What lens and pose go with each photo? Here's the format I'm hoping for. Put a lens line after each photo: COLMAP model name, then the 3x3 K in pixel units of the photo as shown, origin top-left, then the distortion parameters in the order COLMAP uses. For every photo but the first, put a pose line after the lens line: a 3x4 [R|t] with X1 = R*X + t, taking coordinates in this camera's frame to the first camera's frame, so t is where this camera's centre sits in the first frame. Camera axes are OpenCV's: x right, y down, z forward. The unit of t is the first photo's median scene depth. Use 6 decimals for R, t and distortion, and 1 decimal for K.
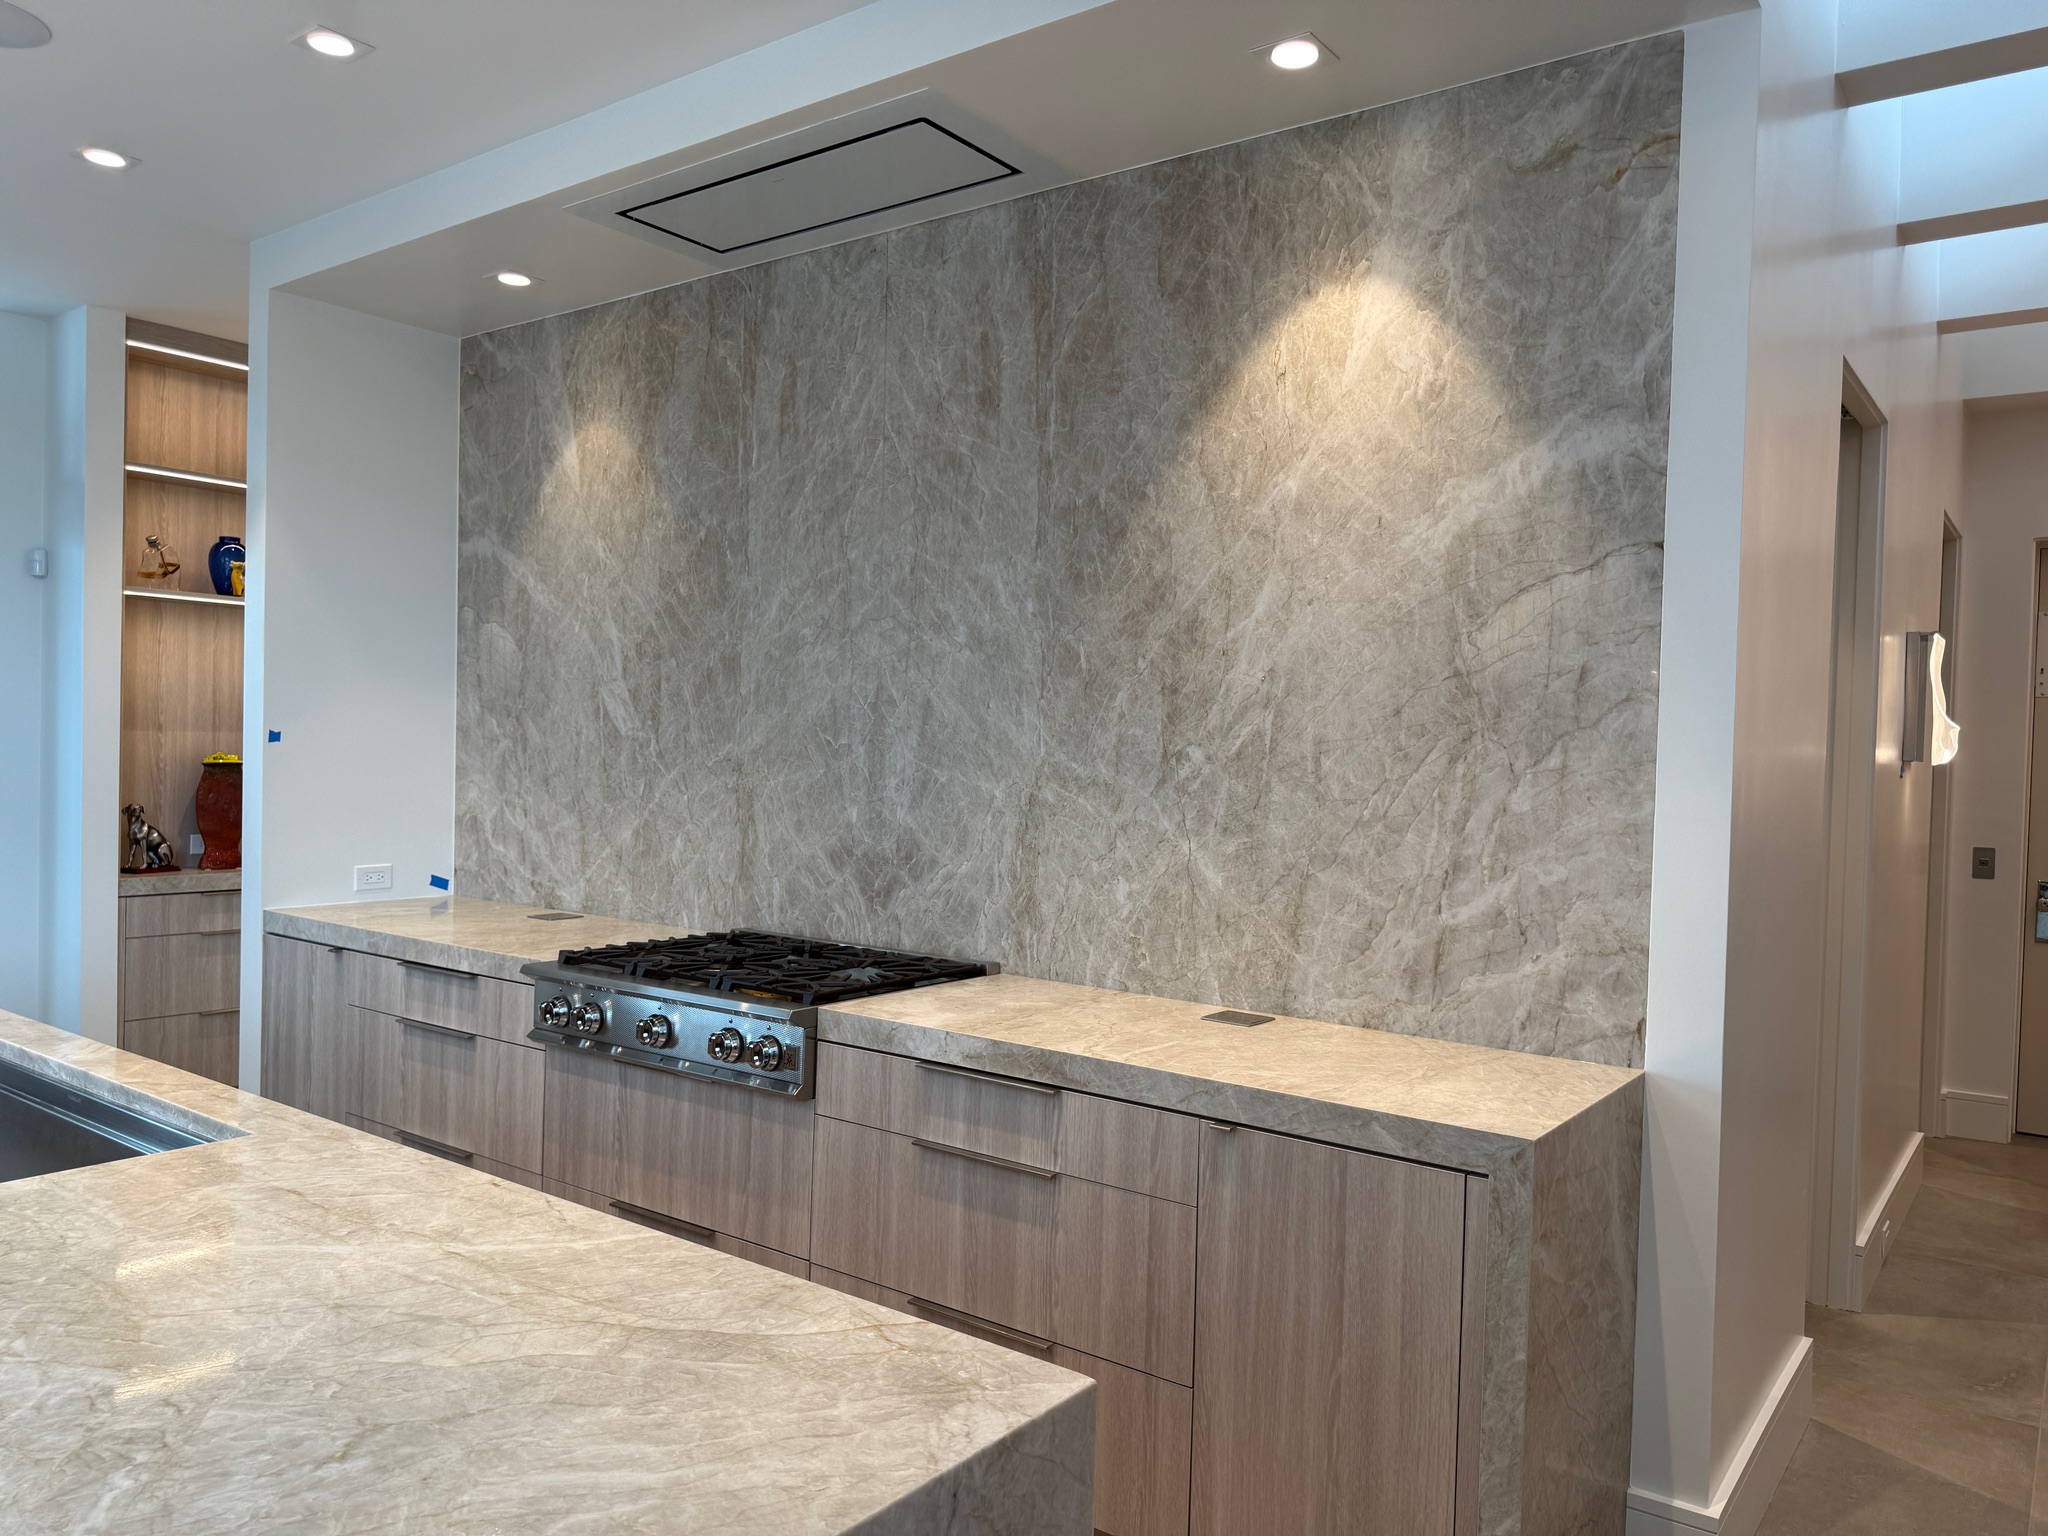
lens RADIAL K [[1439.4, 0, 1026.5], [0, 1439.4, 785.8], [0, 0, 1]] dist [0.087837, -0.086337]
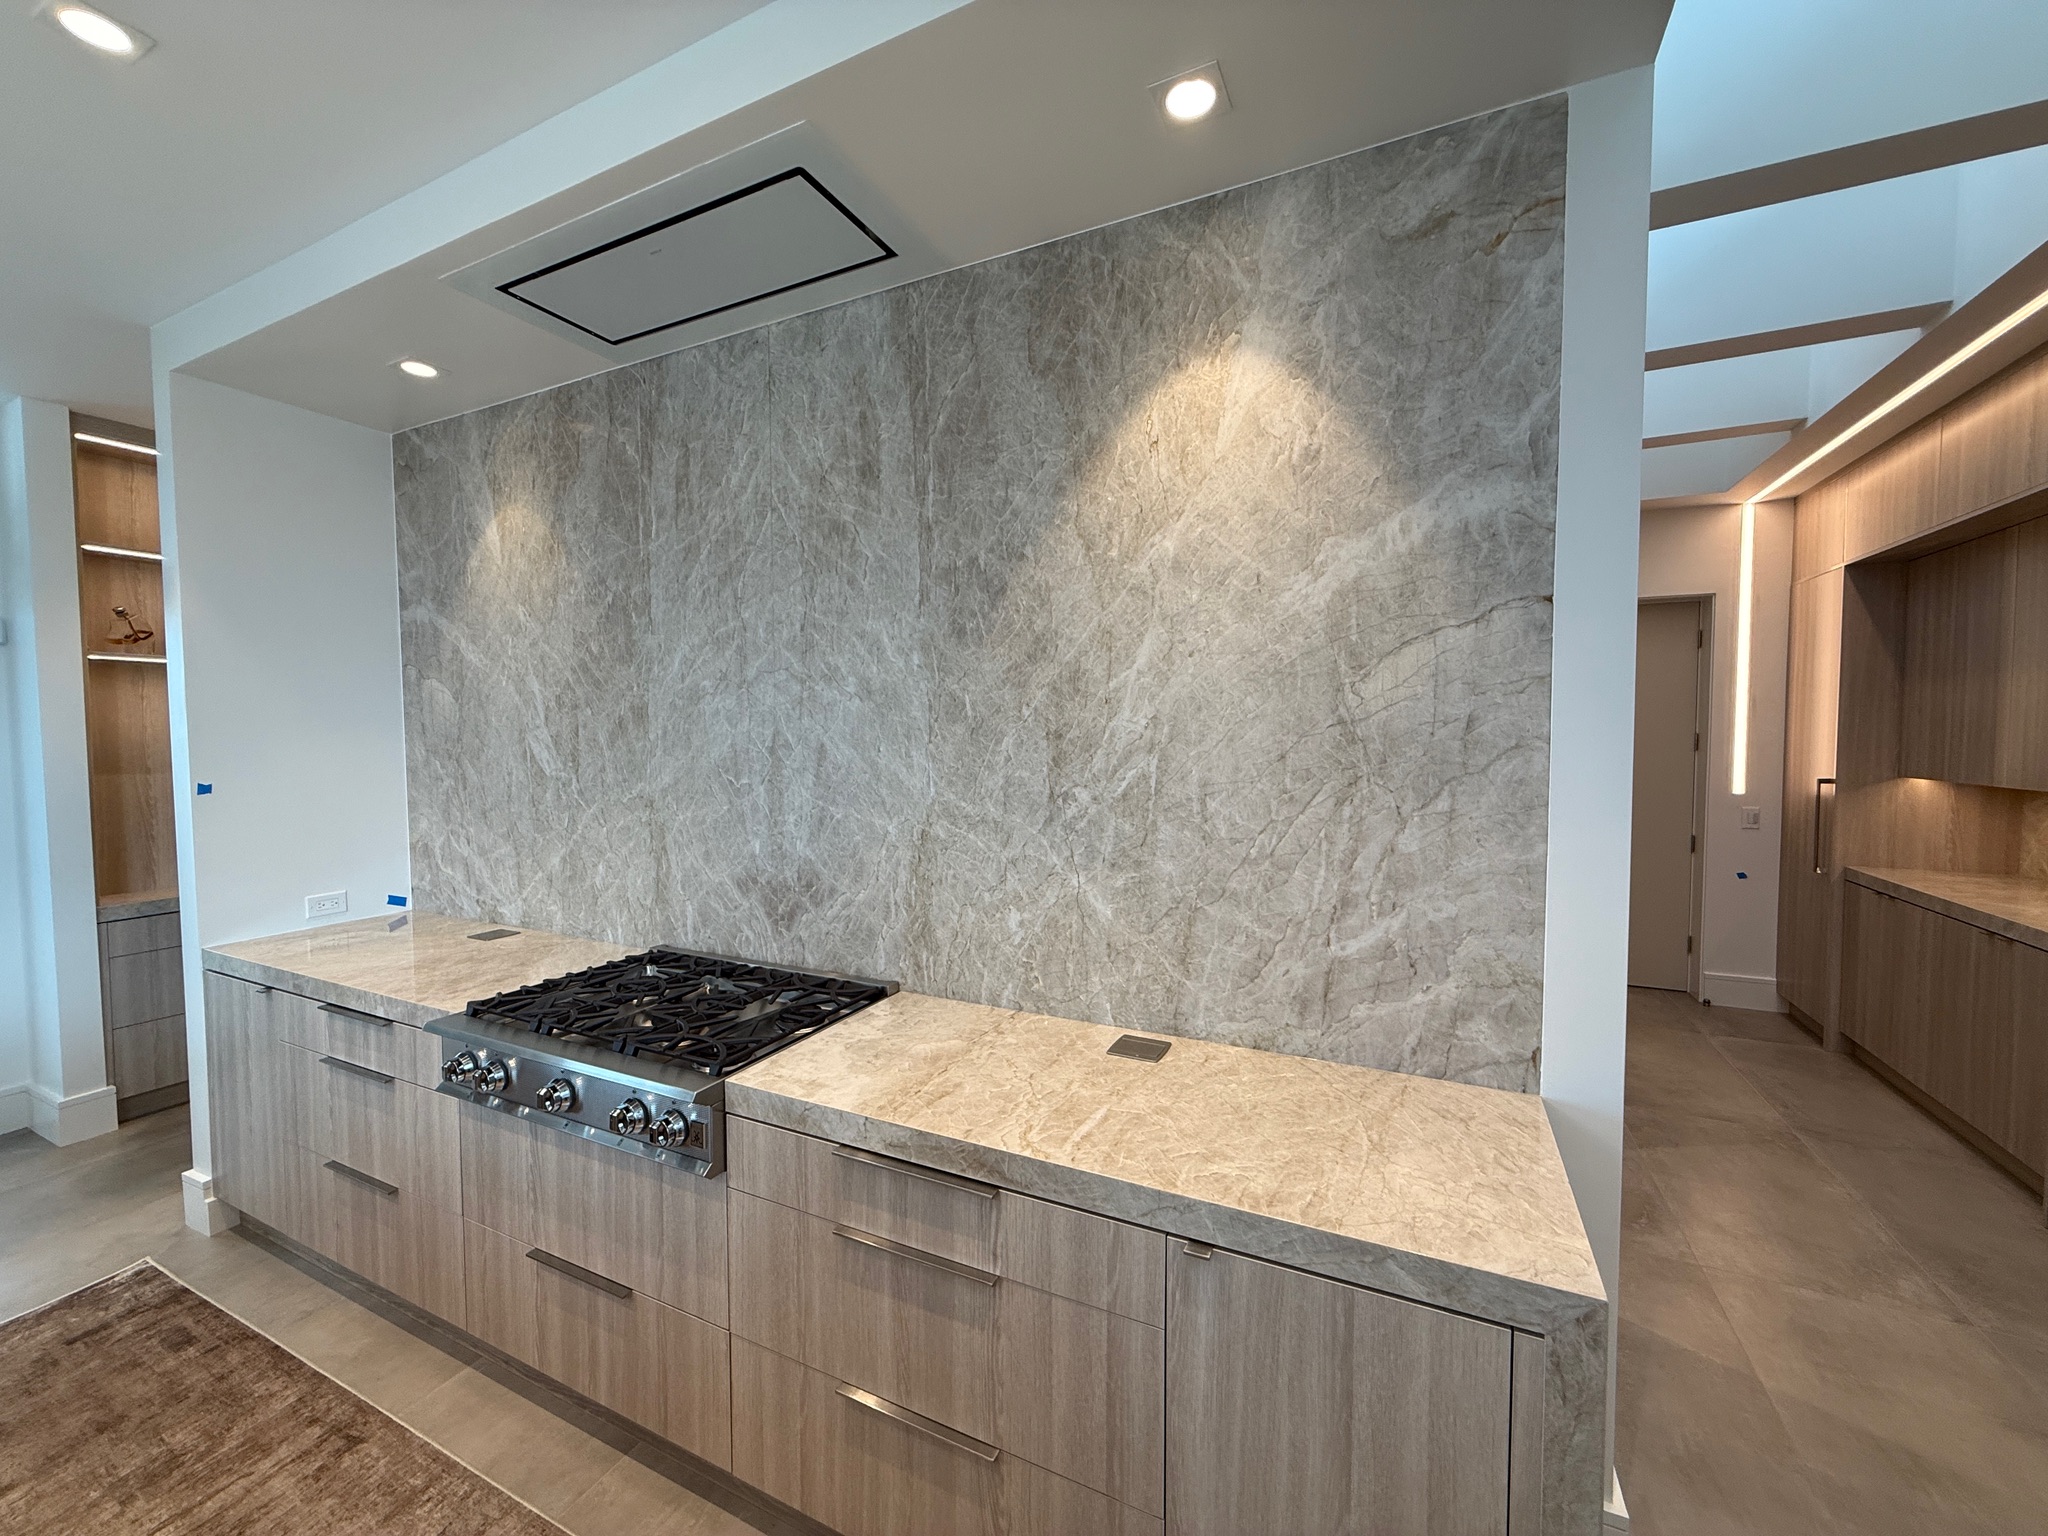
lens RADIAL K [[817.0, 0, 1013.1], [0, 817.0, 767.5], [0, 0, 1]] dist [-0.002354, 0.002208]
pose [[0.983458, -0.038616, 0.176973, -0.038812], [0.035183, 0.999128, 0.022494, -0.055710], [-0.177687, -0.015896, 0.983959, 0.386603]]
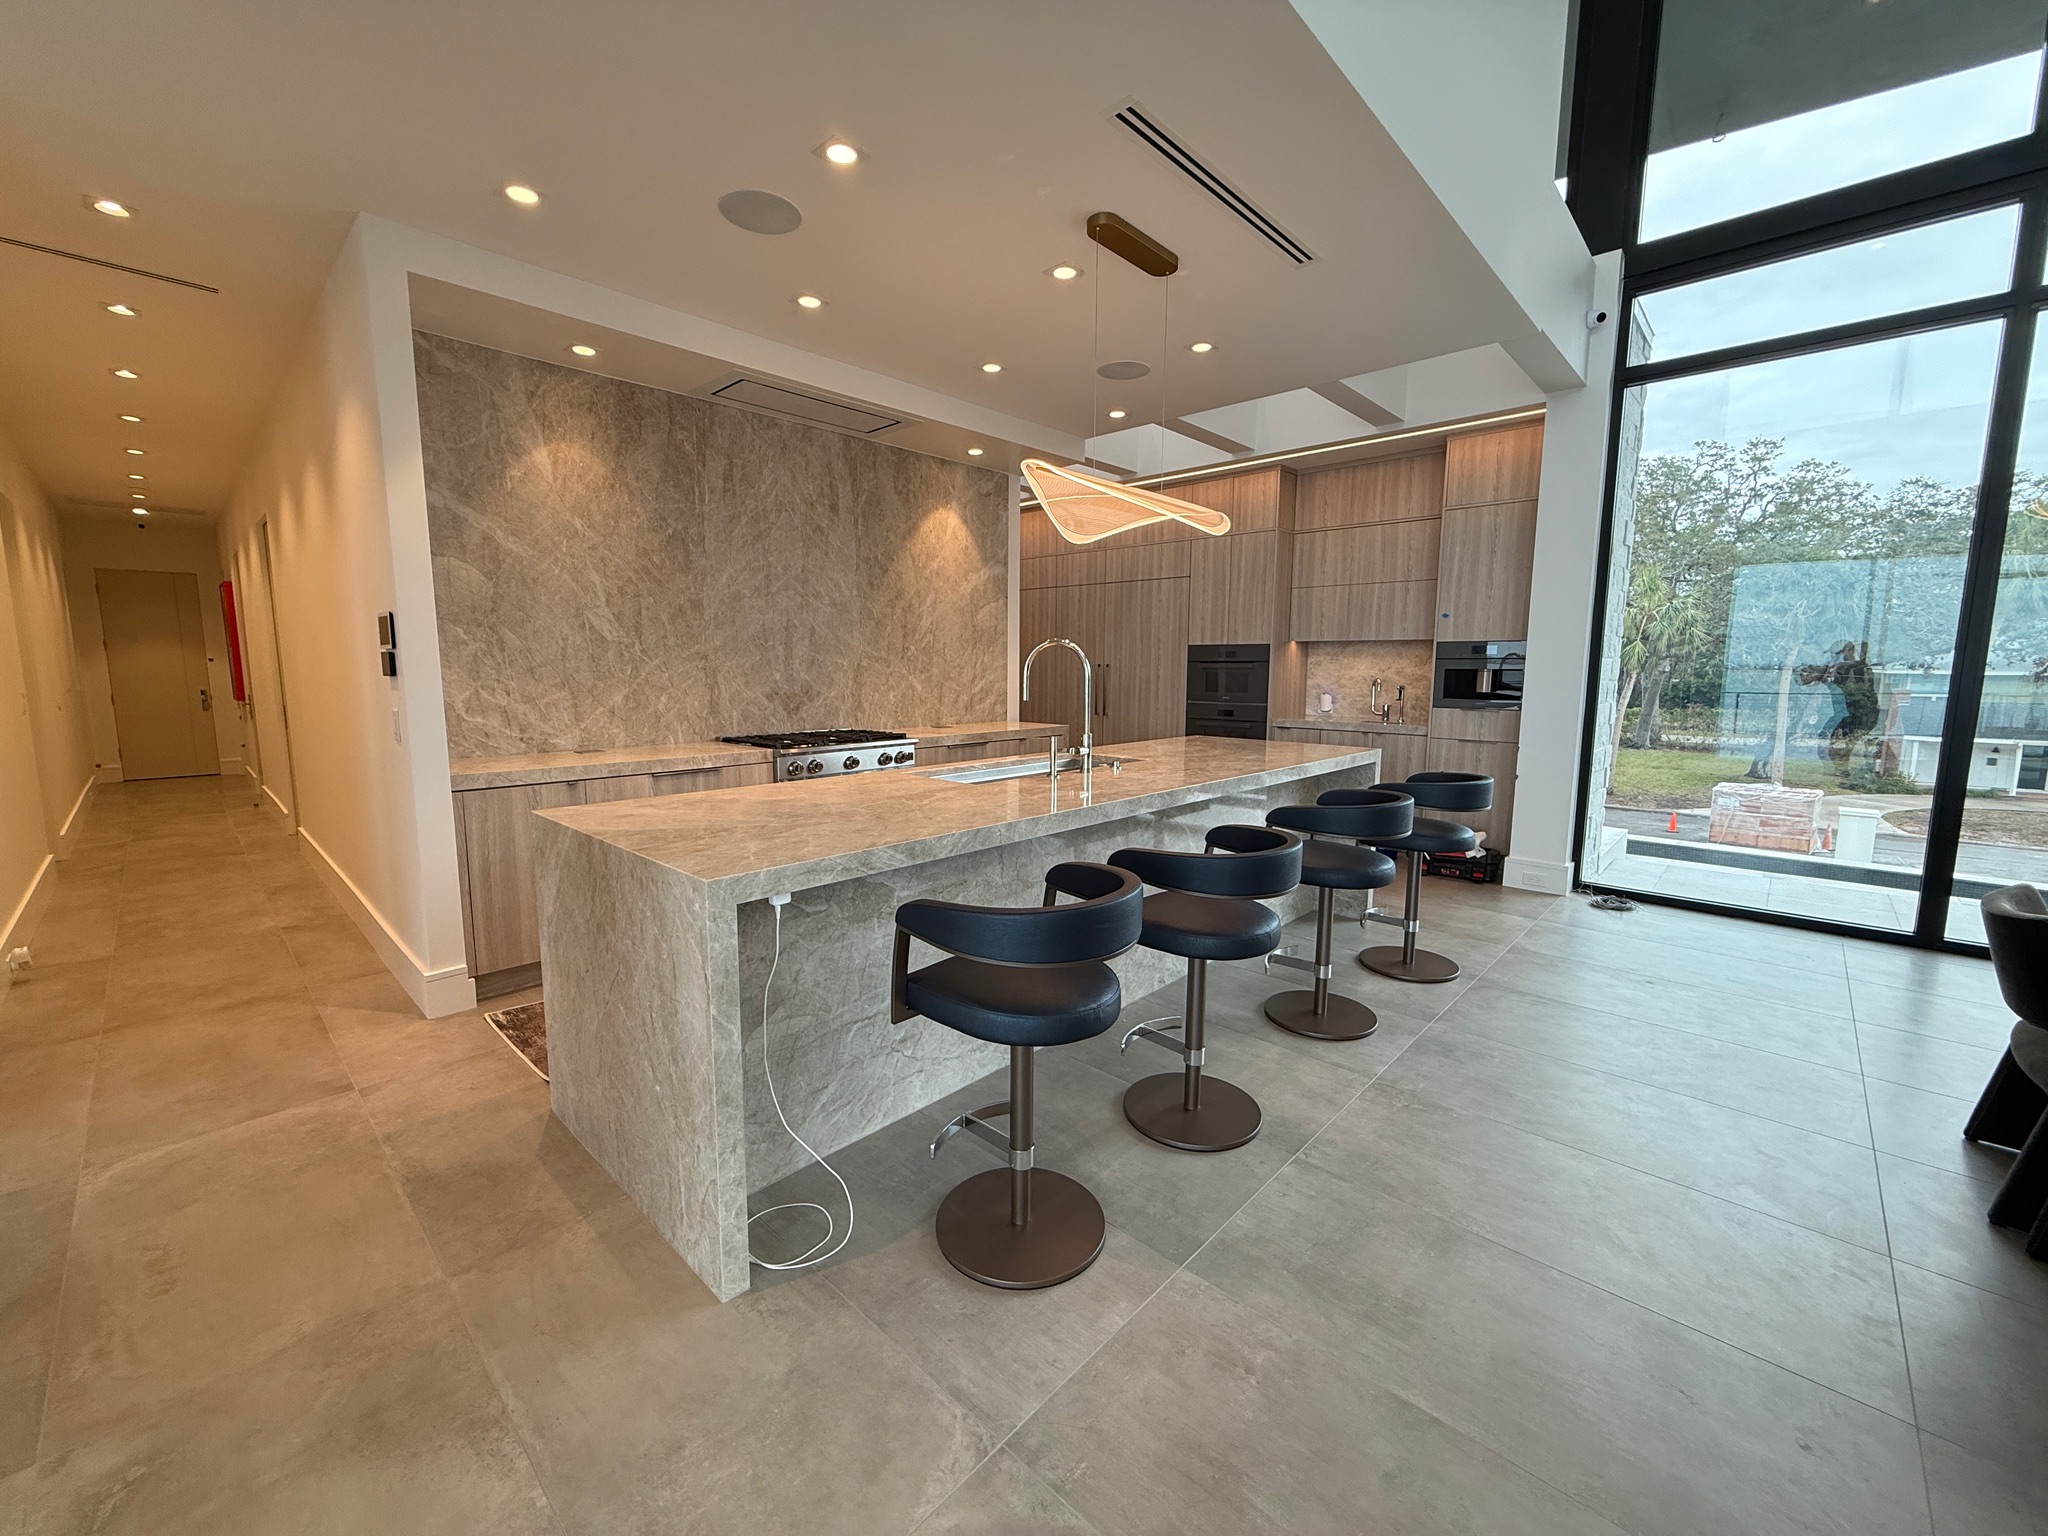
lens RADIAL K [[817.0, 0, 1019.1], [0, 817.0, 768.7], [0, 0, 1]] dist [-0.002354, 0.002208]
pose [[0.118984, -0.152668, 0.981089, -1.548461], [0.027046, 0.988240, 0.150500, -0.022533], [-0.992528, 0.008628, 0.121714, 0.532519]]
